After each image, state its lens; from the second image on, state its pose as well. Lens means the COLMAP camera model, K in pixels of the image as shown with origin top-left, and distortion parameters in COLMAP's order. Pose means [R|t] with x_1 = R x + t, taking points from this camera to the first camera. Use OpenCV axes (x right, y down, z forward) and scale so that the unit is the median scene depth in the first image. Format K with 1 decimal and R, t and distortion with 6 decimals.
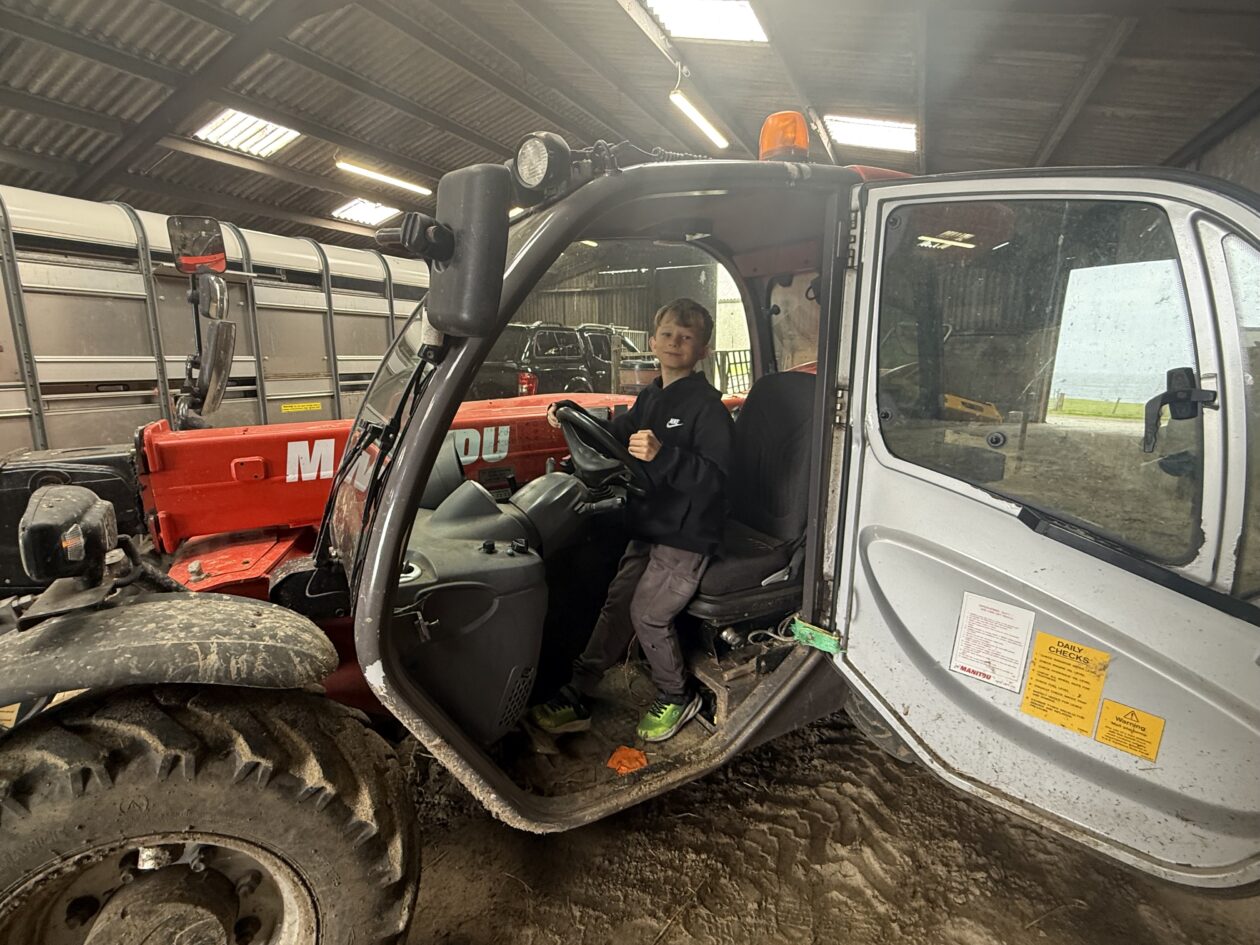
lens RADIAL K [[602.1, 0, 625.1], [0, 602.1, 477.6], [0, 0, 1]] dist [-0.016338, 0.009428]
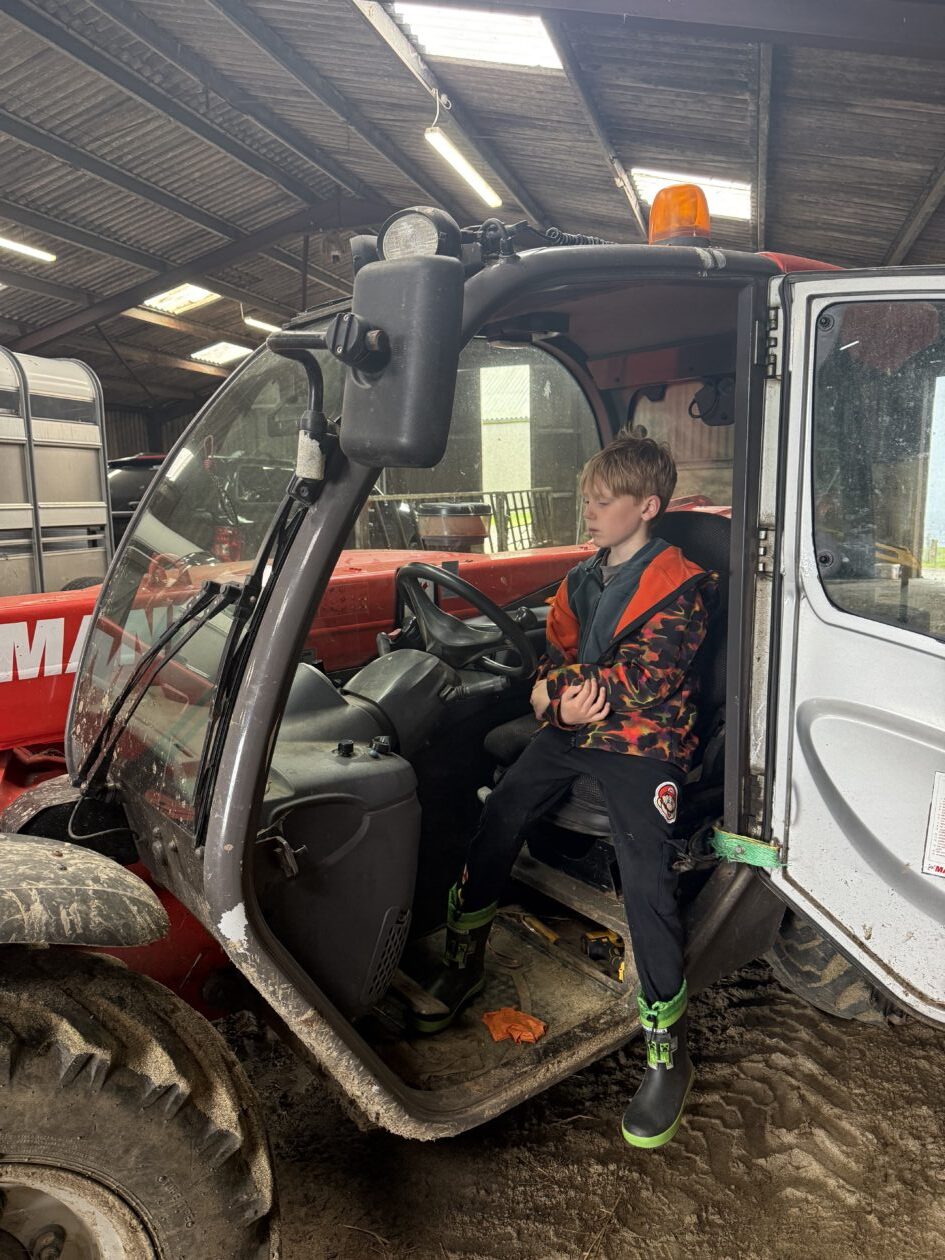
lens RADIAL K [[891.7, 0, 469.6], [0, 891.7, 638.8], [0, 0, 1]] dist [0.007971, -0.013970]
pose [[0.988657, -0.039686, 0.144850, -0.194801], [0.046331, 0.998009, -0.042796, 0.028684], [-0.142863, 0.049021, 0.988528, -0.097282]]
